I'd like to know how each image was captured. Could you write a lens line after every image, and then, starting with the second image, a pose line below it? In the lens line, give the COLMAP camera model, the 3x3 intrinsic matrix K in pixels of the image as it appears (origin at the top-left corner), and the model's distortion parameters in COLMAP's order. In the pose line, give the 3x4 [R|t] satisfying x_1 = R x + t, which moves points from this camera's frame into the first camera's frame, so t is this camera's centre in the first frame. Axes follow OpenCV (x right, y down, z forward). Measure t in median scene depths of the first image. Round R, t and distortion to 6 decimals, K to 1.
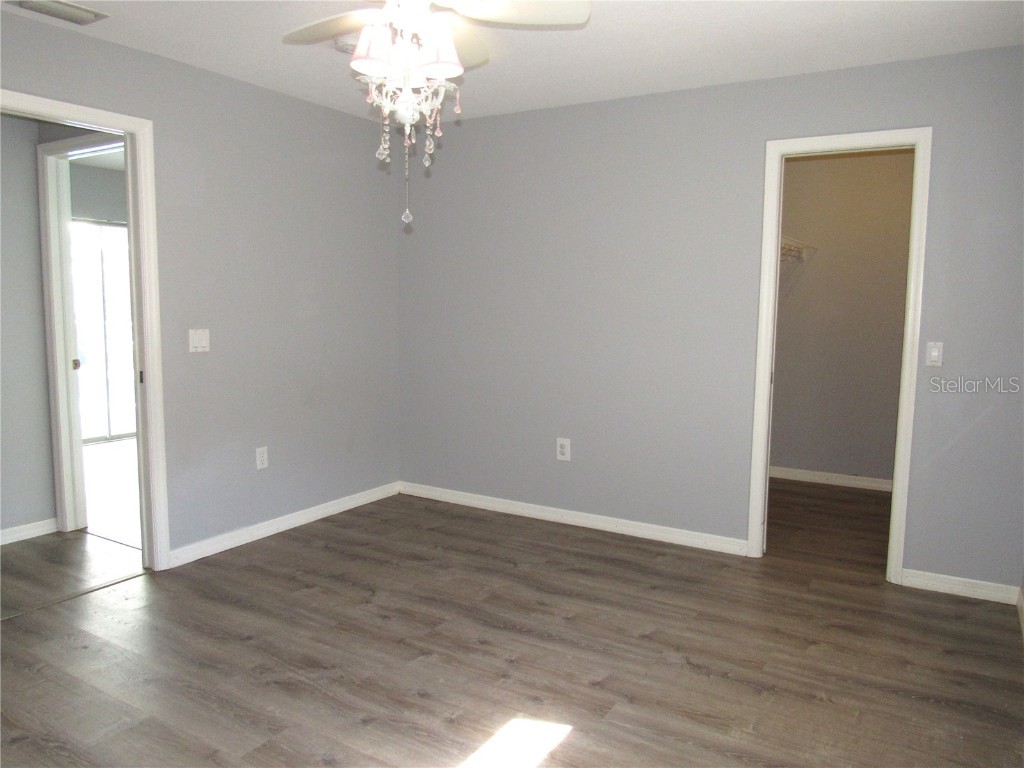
lens RADIAL K [[755.8, 0, 516.0], [0, 755.8, 384.4], [0, 0, 1]] dist [-0.032728, 0.006954]
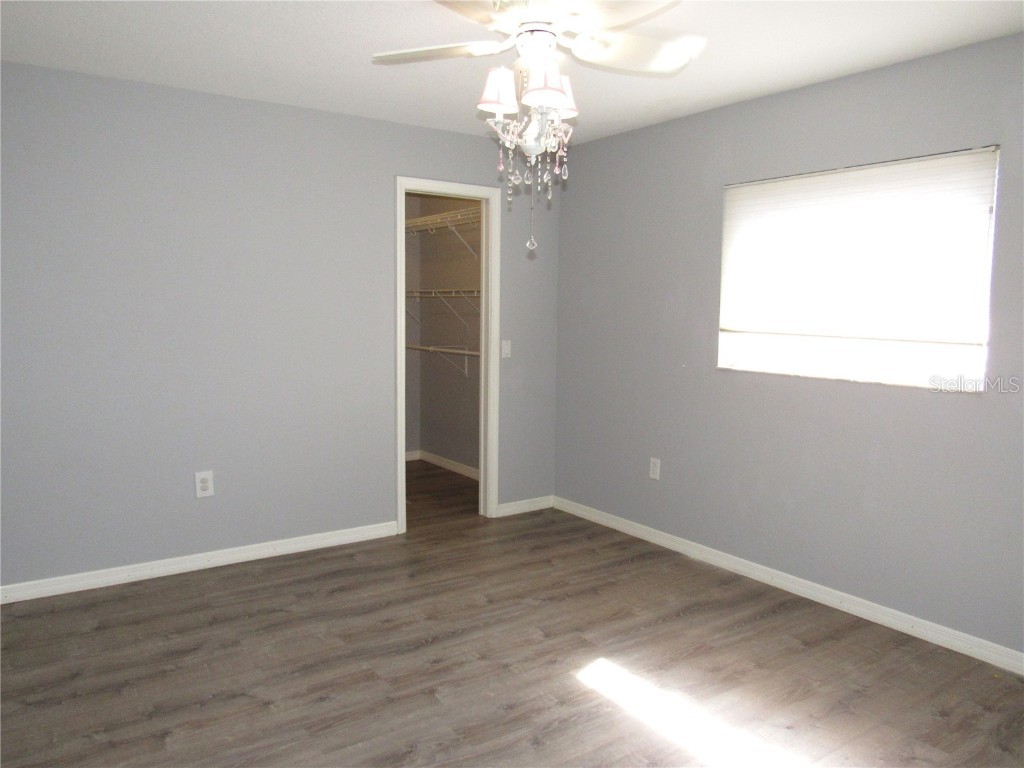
lens RADIAL K [[755.8, 0, 516.0], [0, 755.8, 384.4], [0, 0, 1]] dist [-0.032728, 0.006954]
pose [[0.390943, -0.098318, 0.915149, -0.816001], [0.094342, 0.993322, 0.066414, -0.073238], [-0.915567, 0.060373, 0.397608, 0.449244]]
